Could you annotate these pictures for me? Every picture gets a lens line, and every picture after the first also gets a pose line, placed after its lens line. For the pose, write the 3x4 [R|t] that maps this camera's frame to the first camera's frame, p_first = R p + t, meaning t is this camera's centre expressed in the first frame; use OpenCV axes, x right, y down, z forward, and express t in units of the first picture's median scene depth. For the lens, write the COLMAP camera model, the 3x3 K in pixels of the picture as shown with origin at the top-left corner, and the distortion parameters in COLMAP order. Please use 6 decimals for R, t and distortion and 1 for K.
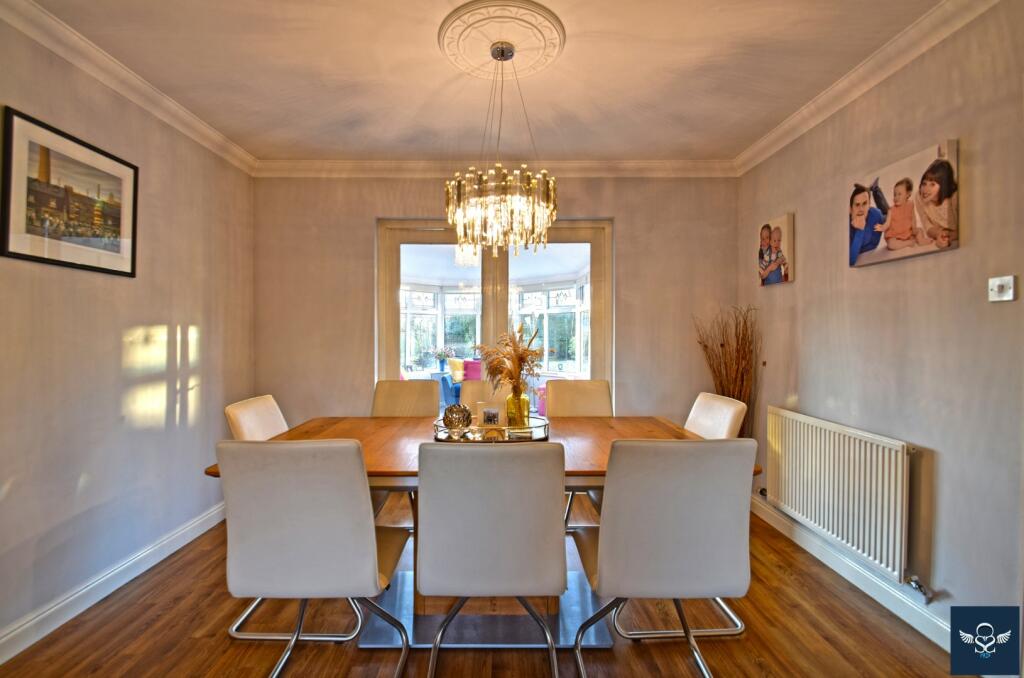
lens RADIAL K [[458.4, 0, 510.0], [0, 458.4, 336.4], [0, 0, 1]] dist [0.022372, -0.022348]
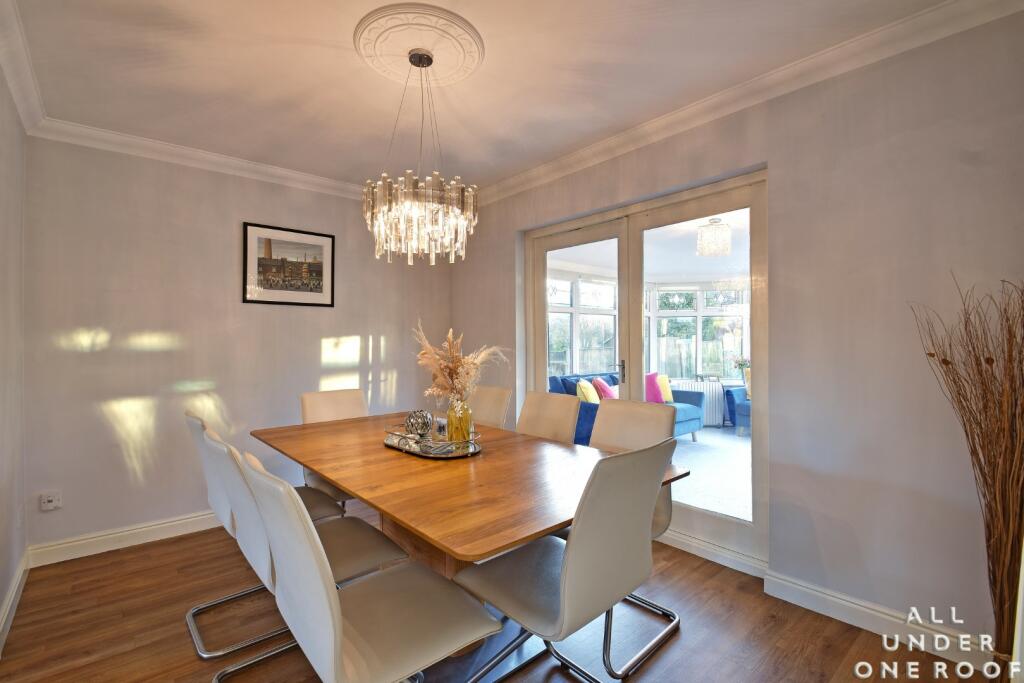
lens RADIAL K [[452.0, 0, 488.5], [0, 452.0, 343.2], [0, 0, 1]] dist [-0.002996, -0.000505]
pose [[0.640295, -0.001040, -0.768129, 0.757750], [0.006698, 0.999969, 0.004229, -0.005865], [0.768100, -0.007852, 0.640282, 0.444691]]
